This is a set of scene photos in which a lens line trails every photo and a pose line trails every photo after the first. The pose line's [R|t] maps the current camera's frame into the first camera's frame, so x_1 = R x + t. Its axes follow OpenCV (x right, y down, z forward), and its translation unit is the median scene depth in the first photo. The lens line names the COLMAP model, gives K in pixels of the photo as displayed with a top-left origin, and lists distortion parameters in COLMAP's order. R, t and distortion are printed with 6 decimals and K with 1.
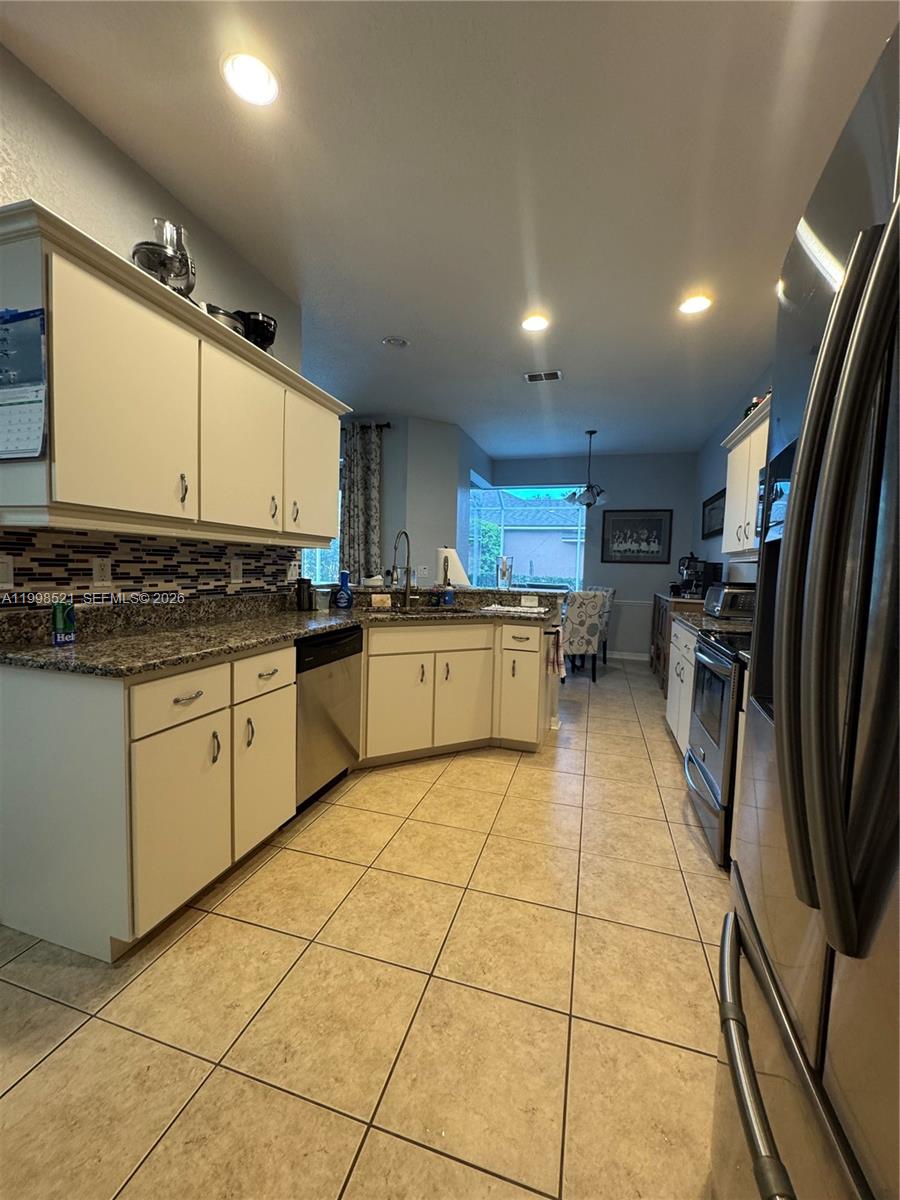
lens RADIAL K [[480.4, 0, 452.8], [0, 480.4, 605.7], [0, 0, 1]] dist [-0.001426, -0.000537]
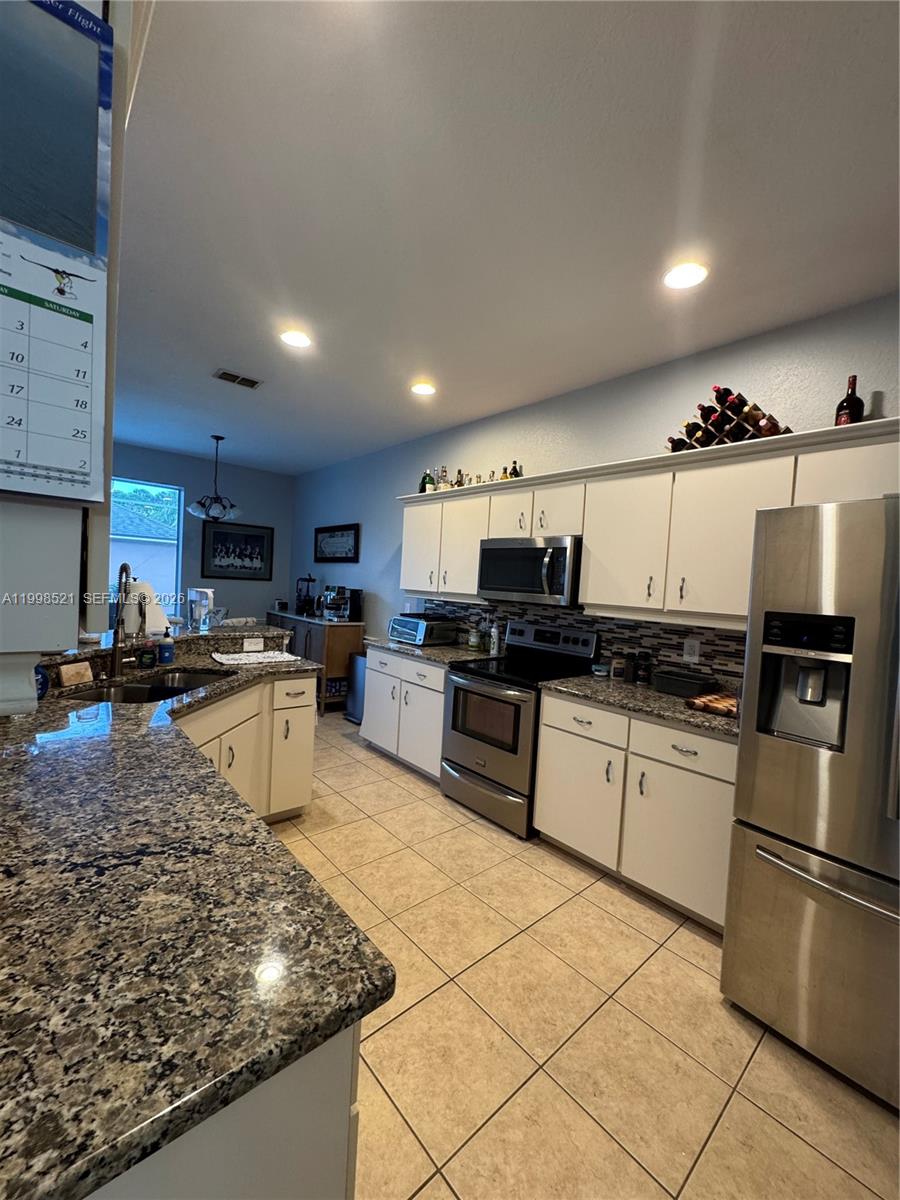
lens RADIAL K [[480.4, 0, 452.8], [0, 480.4, 605.7], [0, 0, 1]] dist [-0.001426, -0.000537]
pose [[0.521882, -0.036668, 0.852229, -0.398951], [0.024713, 0.999306, 0.027863, -0.097742], [-0.852659, 0.006519, 0.522426, 0.255808]]
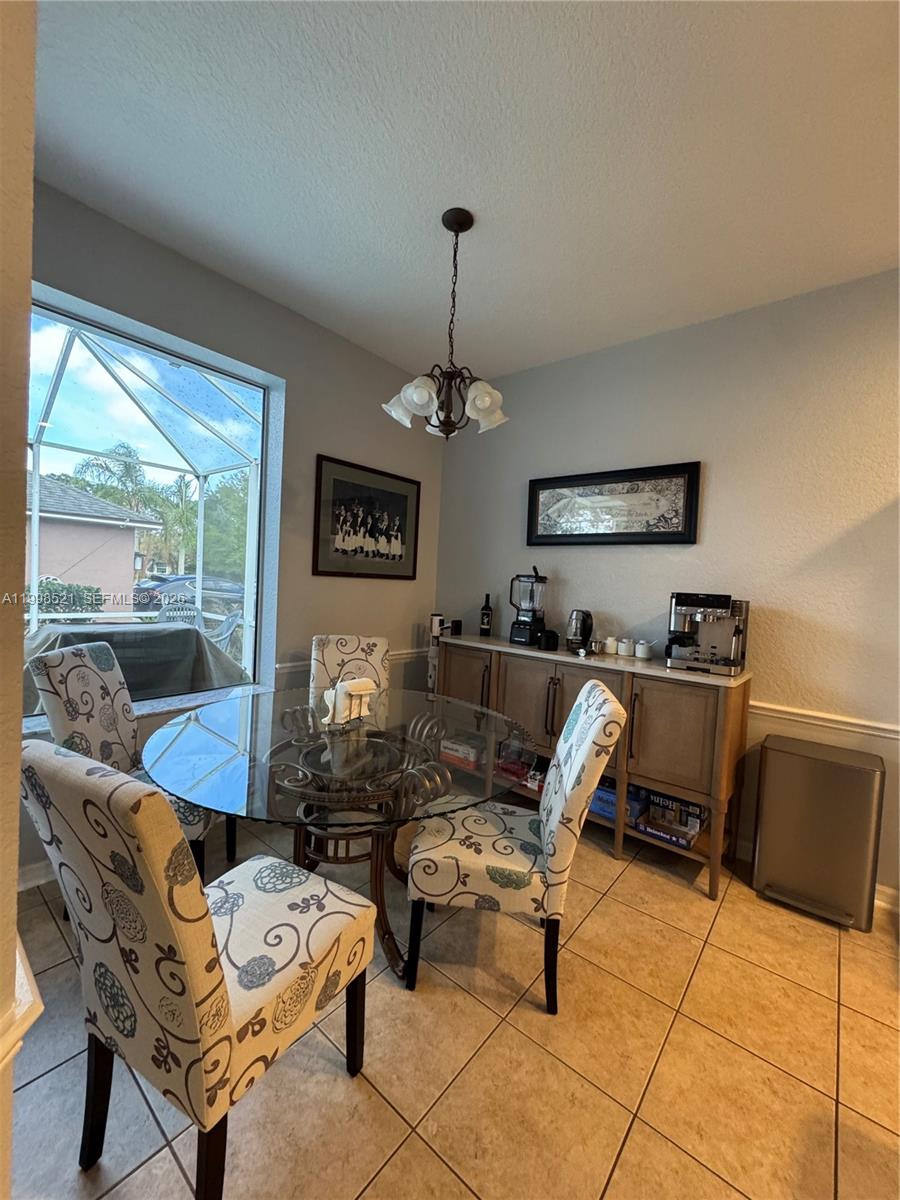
lens RADIAL K [[467.6, 0, 488.9], [0, 467.6, 628.0], [0, 0, 1]] dist [-0.001098, -0.000137]
pose [[0.351867, -0.108720, 0.929715, -0.076297], [0.034685, 0.994064, 0.103117, -0.152027], [-0.935407, -0.004037, 0.353550, 1.319827]]
